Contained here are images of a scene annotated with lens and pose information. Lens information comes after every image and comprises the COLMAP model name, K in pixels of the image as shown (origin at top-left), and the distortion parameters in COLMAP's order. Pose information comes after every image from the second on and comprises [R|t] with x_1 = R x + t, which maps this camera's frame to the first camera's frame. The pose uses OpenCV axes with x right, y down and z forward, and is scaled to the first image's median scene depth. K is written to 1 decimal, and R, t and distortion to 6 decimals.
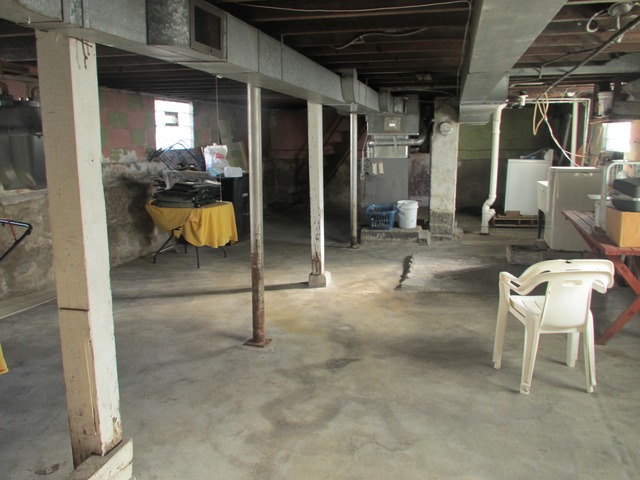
lens RADIAL K [[535.5, 0, 320.0], [0, 535.5, 240.0], [0, 0, 1]] dist [-0.011928, -0.005194]
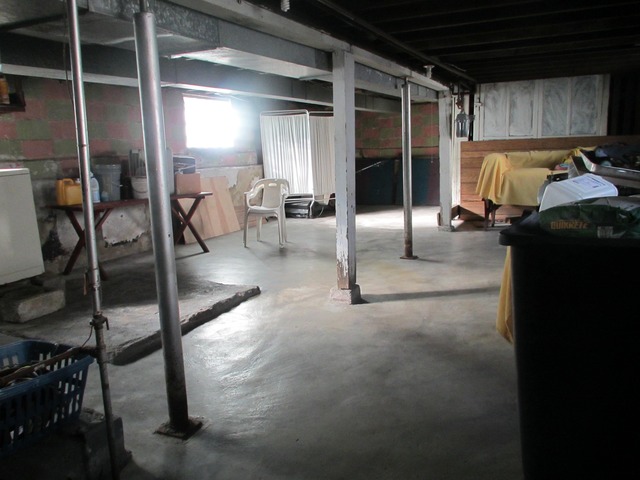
lens RADIAL K [[535.5, 0, 320.0], [0, 535.5, 240.0], [0, 0, 1]] dist [-0.011928, -0.005194]
pose [[-0.978893, 0.001435, 0.204369, -0.124275], [0.073870, 0.934855, 0.347260, -0.276016], [-0.190558, 0.355027, -0.915229, 1.692001]]
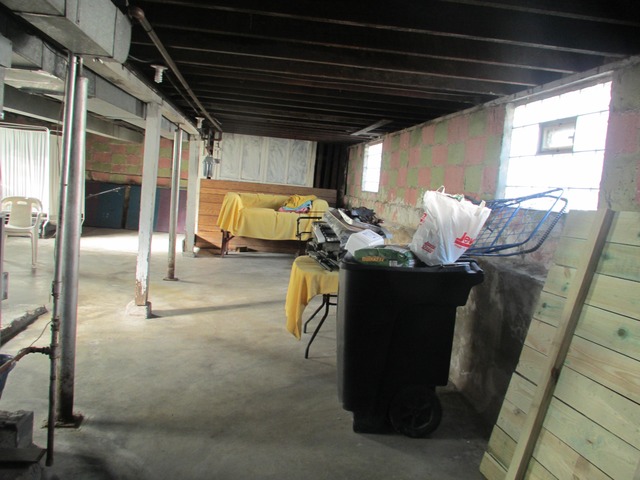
lens RADIAL K [[535.5, 0, 320.0], [0, 535.5, 240.0], [0, 0, 1]] dist [-0.011928, -0.005194]
pose [[-0.931257, -0.041984, -0.361935, 0.045895], [-0.151622, 0.947902, 0.280166, -0.333114], [0.331317, 0.315784, -0.889106, 1.850608]]
